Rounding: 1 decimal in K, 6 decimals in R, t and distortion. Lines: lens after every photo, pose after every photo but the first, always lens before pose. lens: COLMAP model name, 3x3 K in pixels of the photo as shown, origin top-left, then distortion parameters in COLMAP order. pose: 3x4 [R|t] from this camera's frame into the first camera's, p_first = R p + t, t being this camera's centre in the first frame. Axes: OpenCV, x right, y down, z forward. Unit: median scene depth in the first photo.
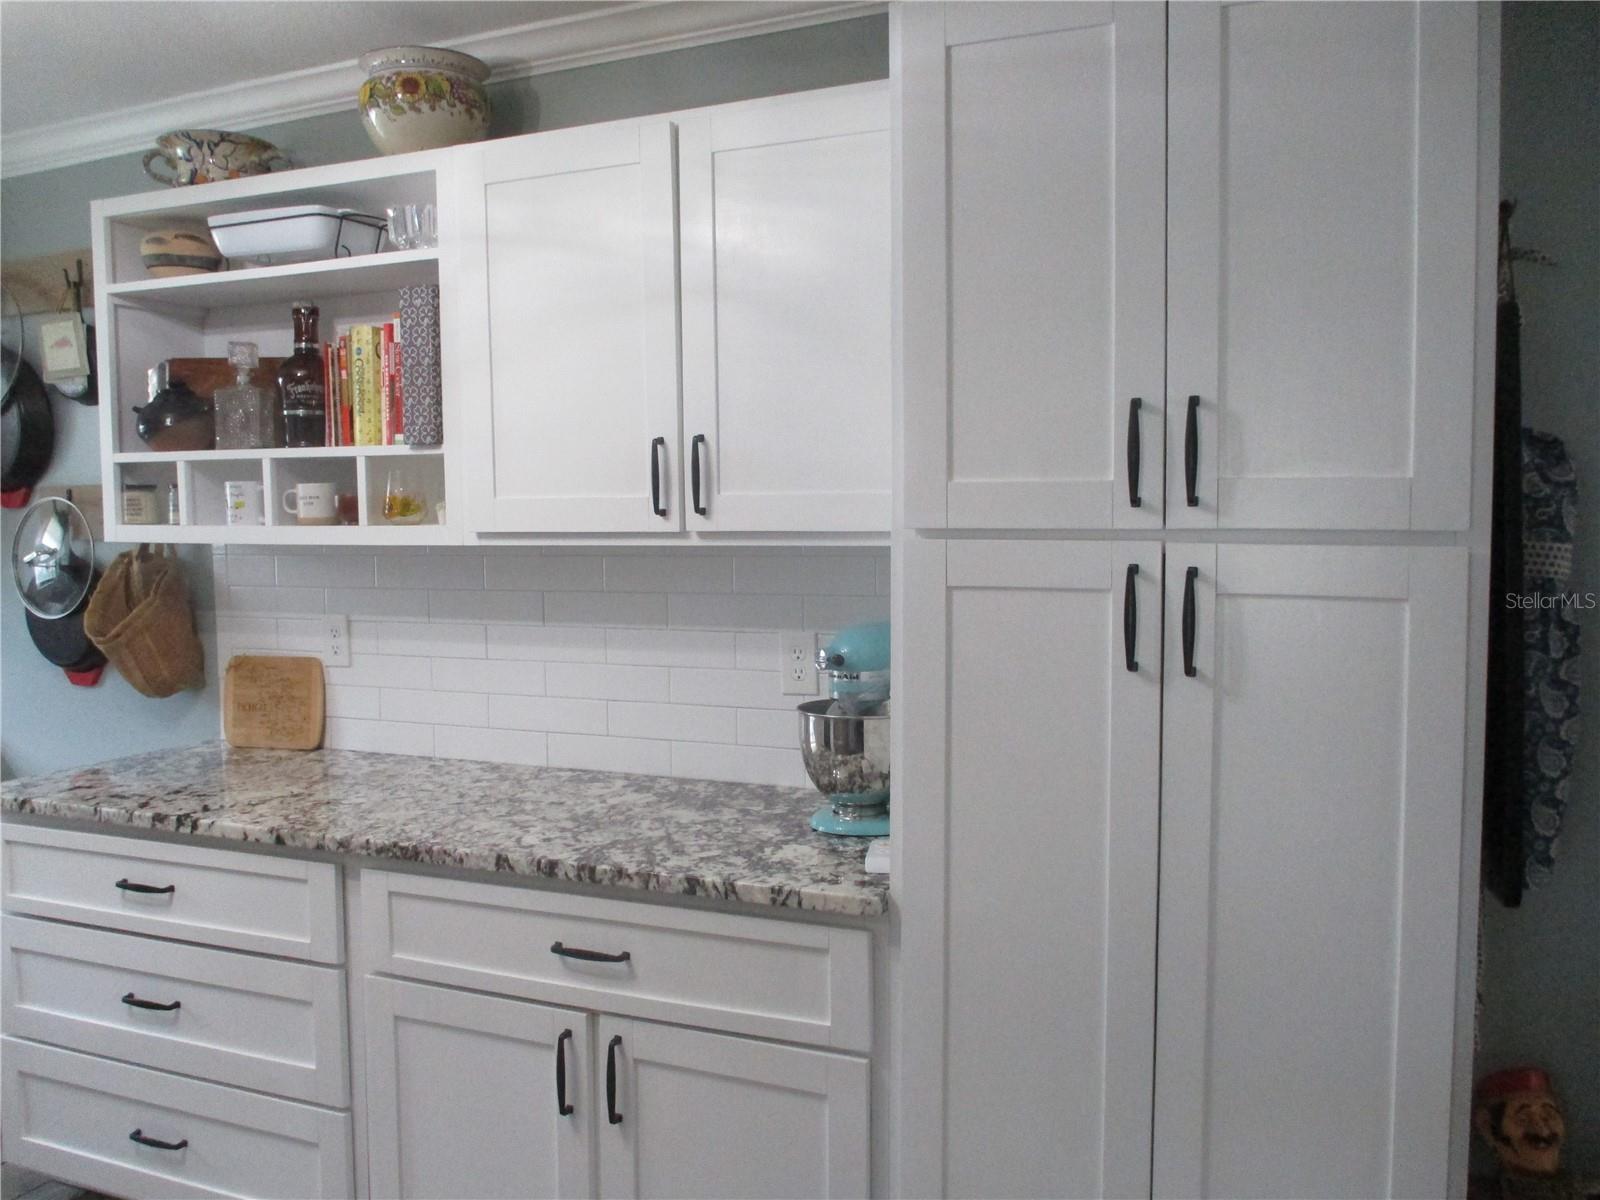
lens RADIAL K [[1336.5, 0, 799.7], [0, 1336.5, 604.6], [0, 0, 1]] dist [-0.026868, 0.011794]
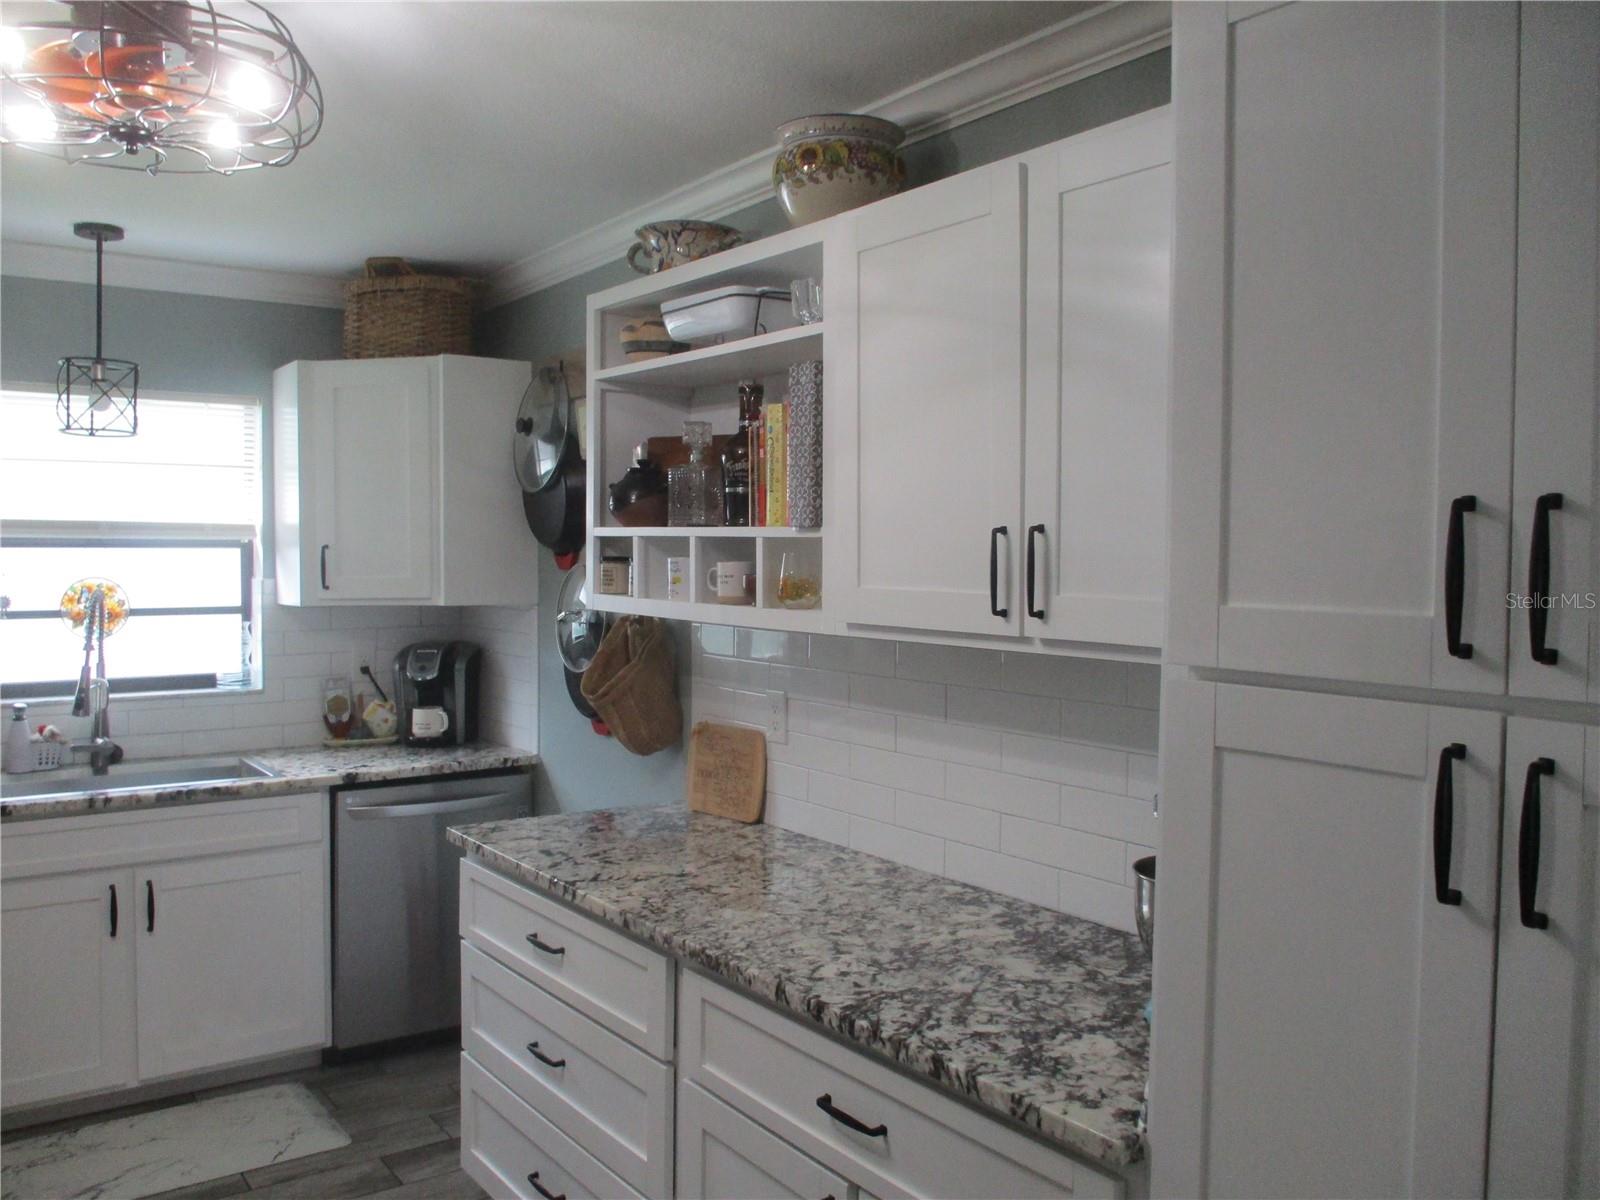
lens RADIAL K [[1336.5, 0, 801.6], [0, 1336.5, 599.8], [0, 0, 1]] dist [-0.026868, 0.011794]
pose [[0.867353, 0.037914, -0.496247, 0.193833], [-0.057677, 0.998033, -0.024558, -0.044536], [0.494340, 0.049923, 0.867834, 0.171242]]
